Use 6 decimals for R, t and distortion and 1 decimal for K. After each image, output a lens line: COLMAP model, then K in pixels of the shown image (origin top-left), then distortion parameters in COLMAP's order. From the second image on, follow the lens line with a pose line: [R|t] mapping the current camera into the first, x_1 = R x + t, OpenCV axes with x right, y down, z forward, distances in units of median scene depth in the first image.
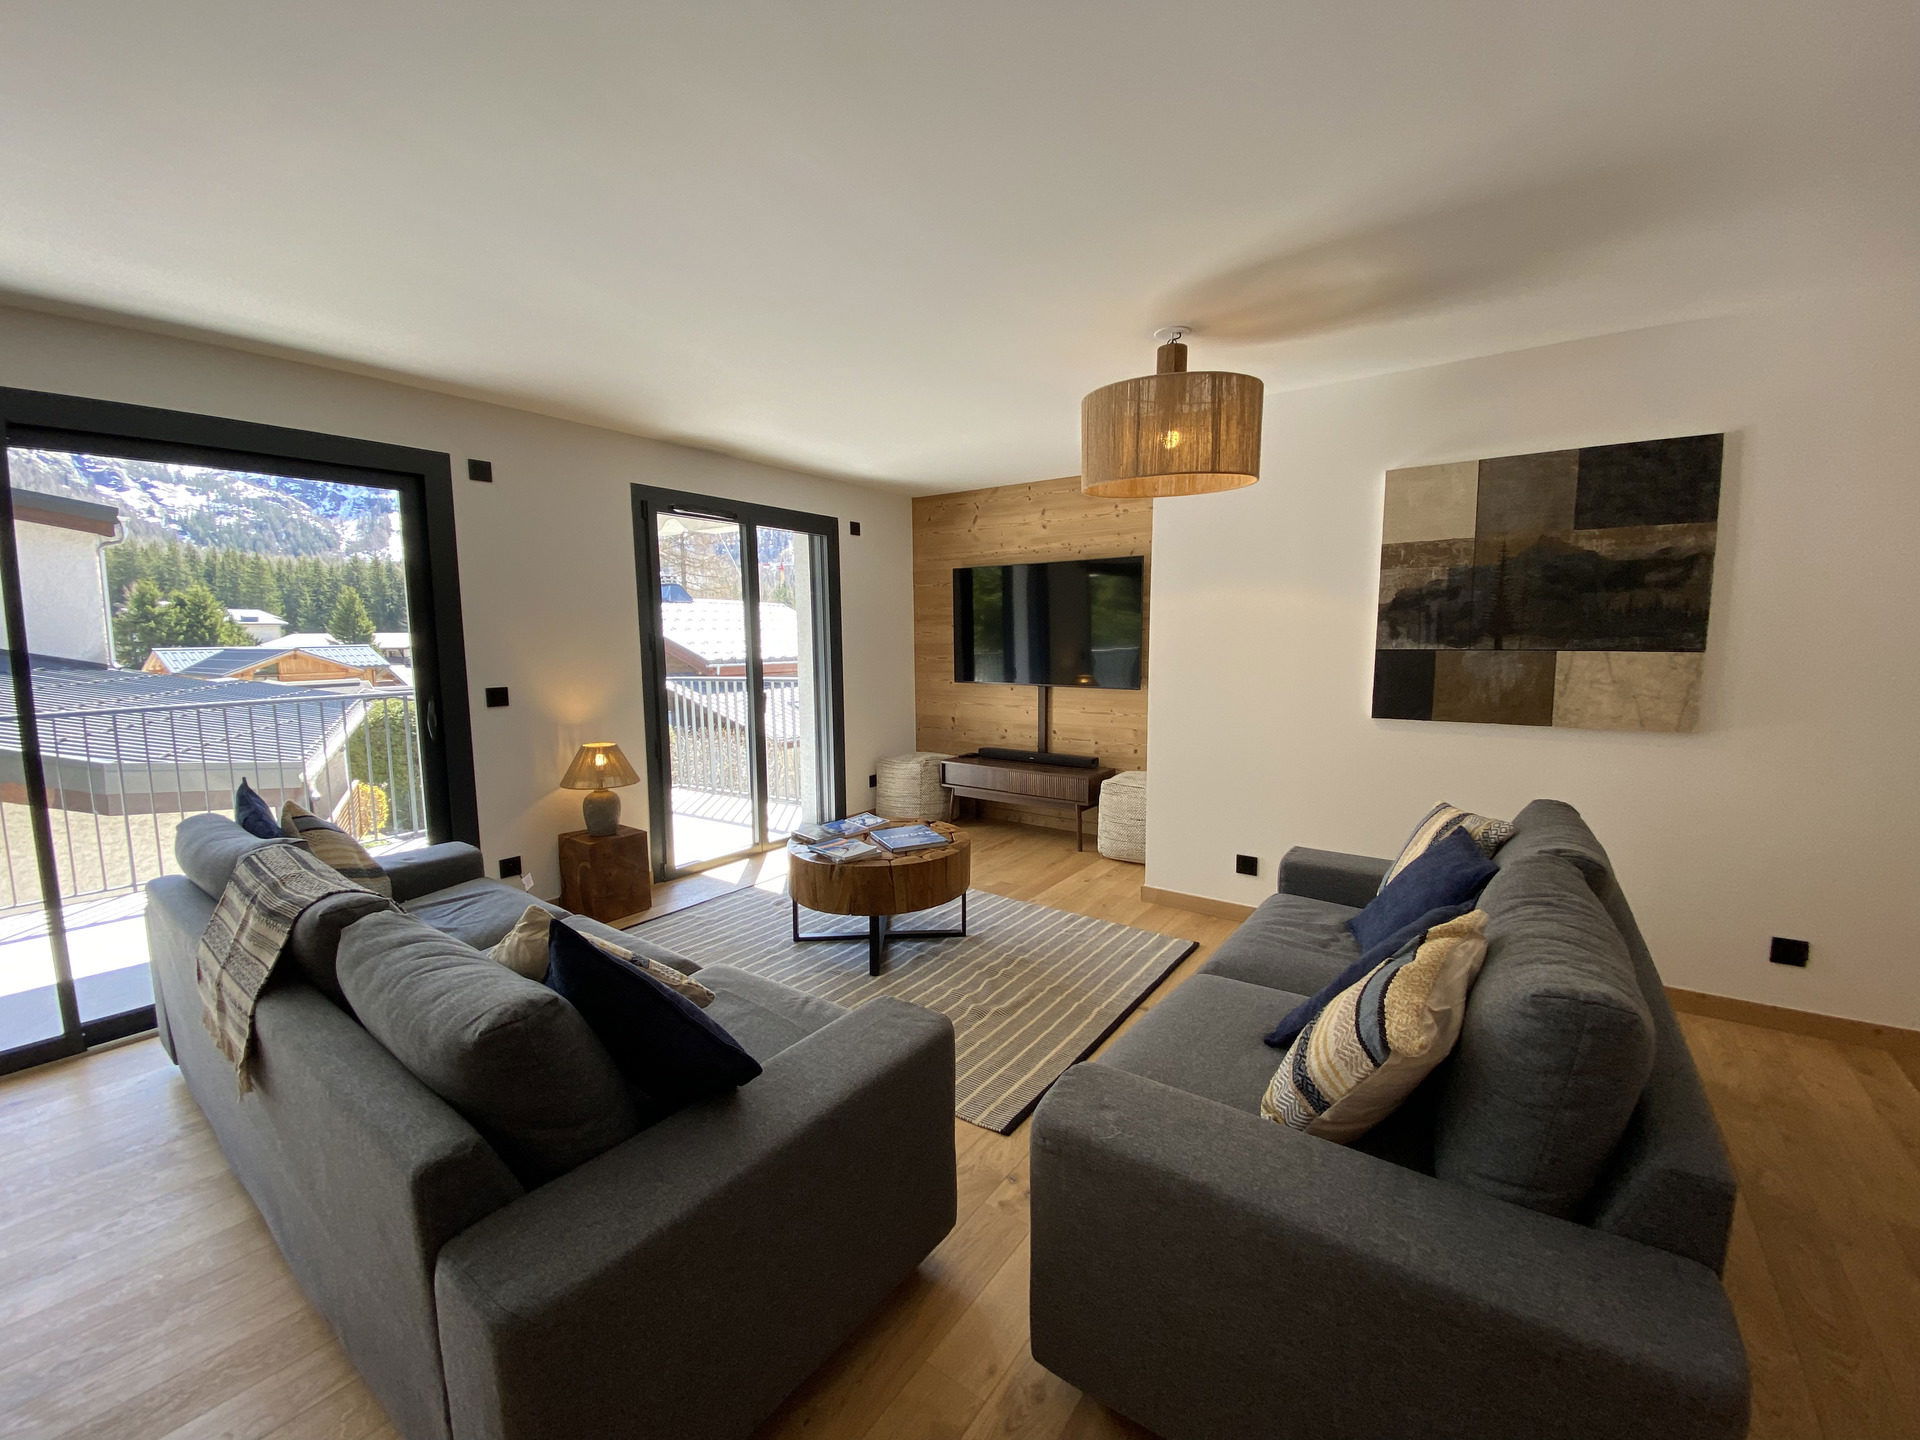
lens RADIAL K [[758.5, 0, 960.0], [0, 758.5, 720.0], [0, 0, 1]] dist [-0.018310, -0.000148]
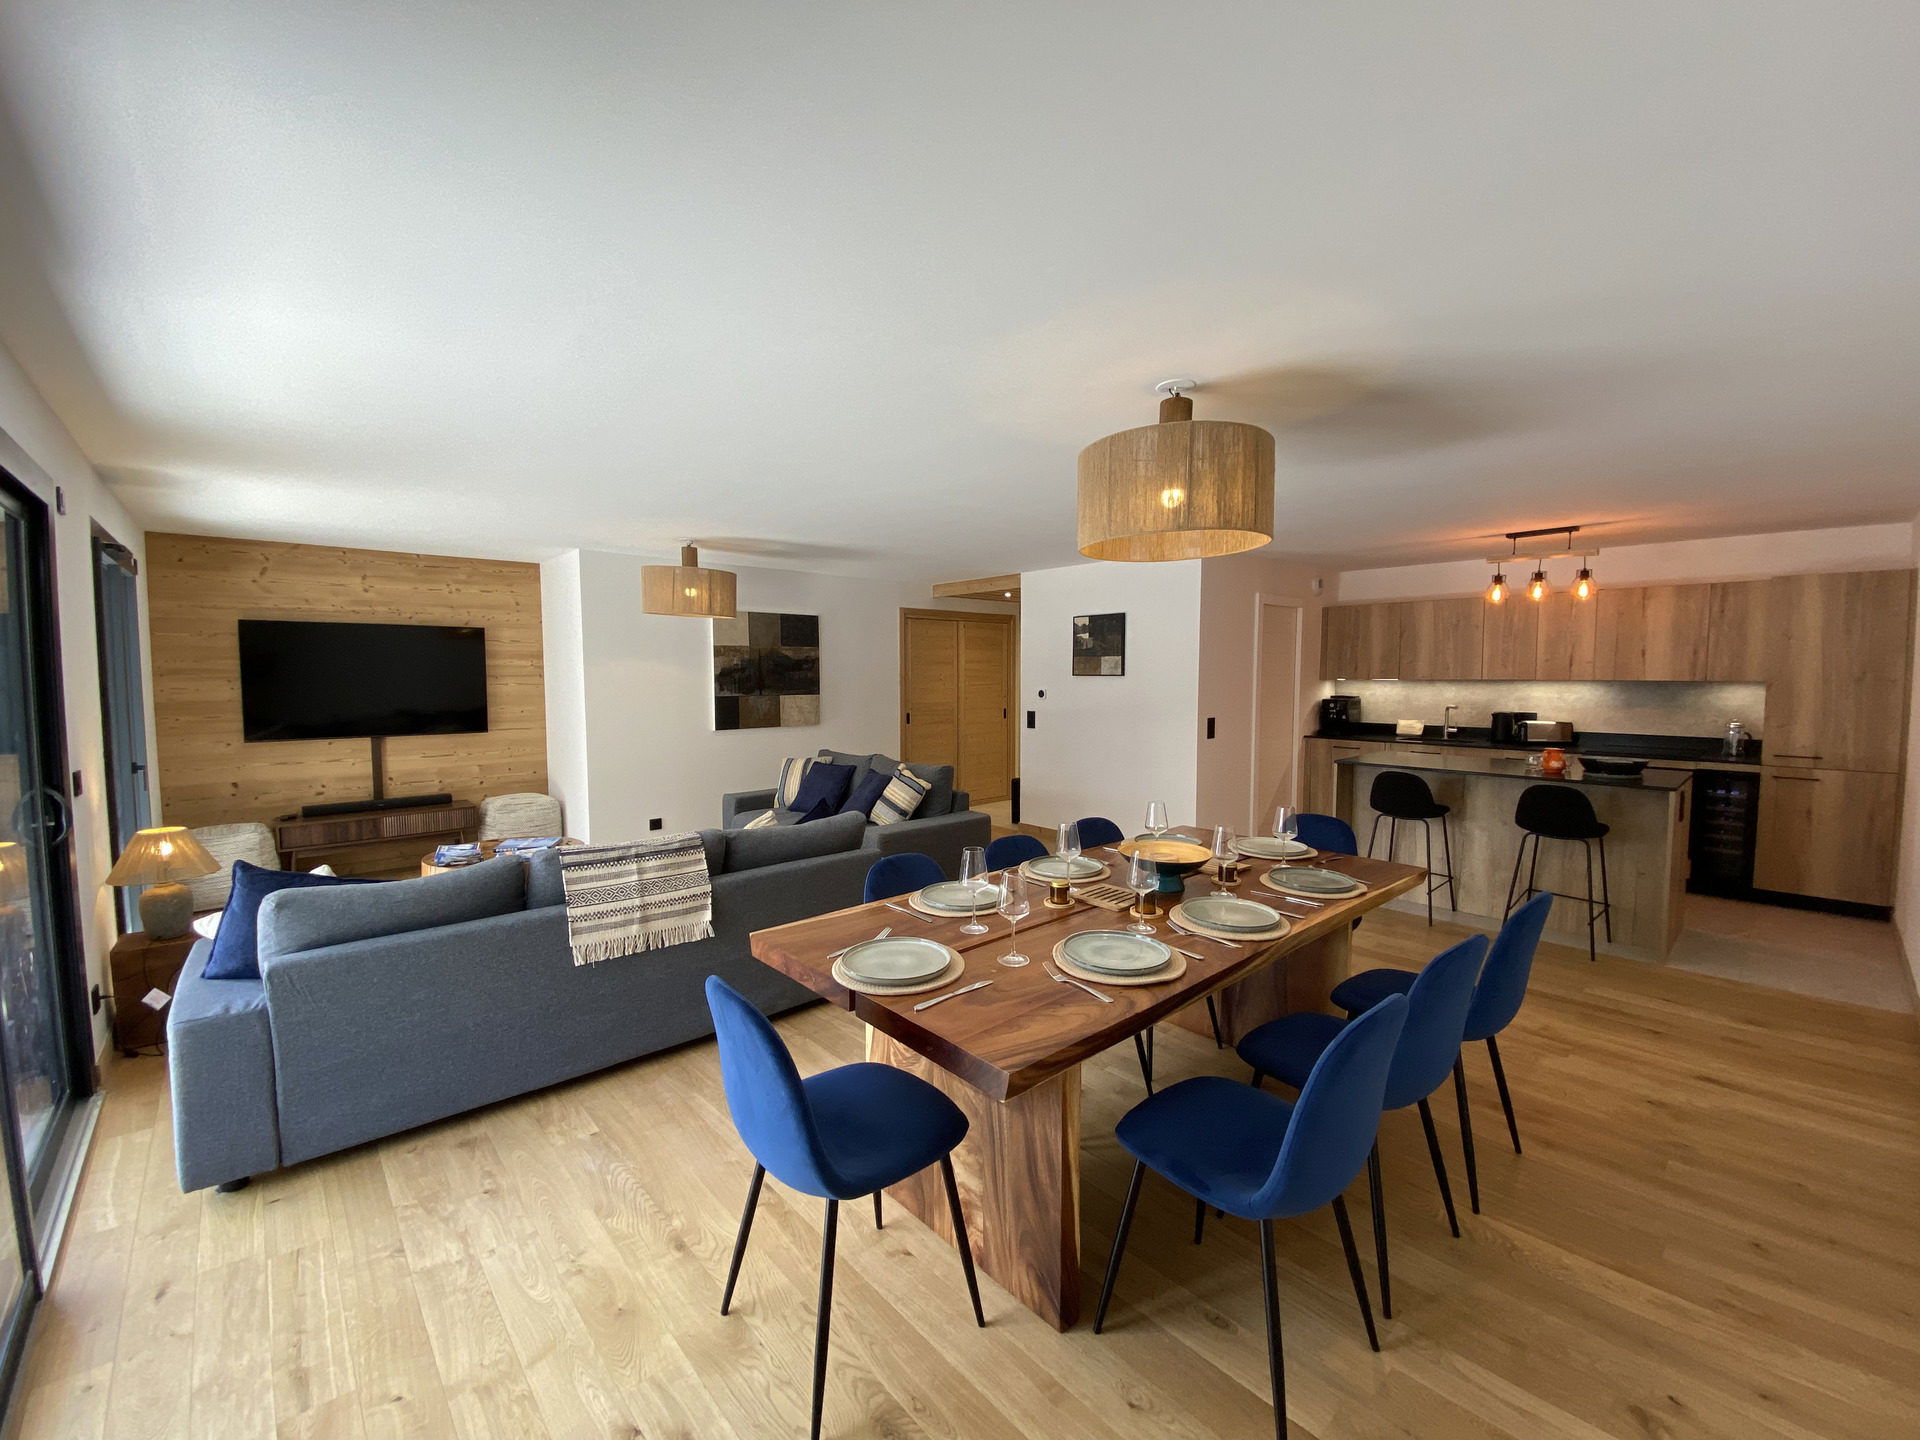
lens RADIAL K [[781.5, 0, 960.0], [0, 781.5, 720.0], [0, 0, 1]] dist [-0.000041, -0.000021]
pose [[0.201723, -0.051605, 0.978082, -1.376880], [0.107911, 0.993703, 0.030173, -0.024035], [-0.973480, 0.099459, 0.206022, -0.063594]]
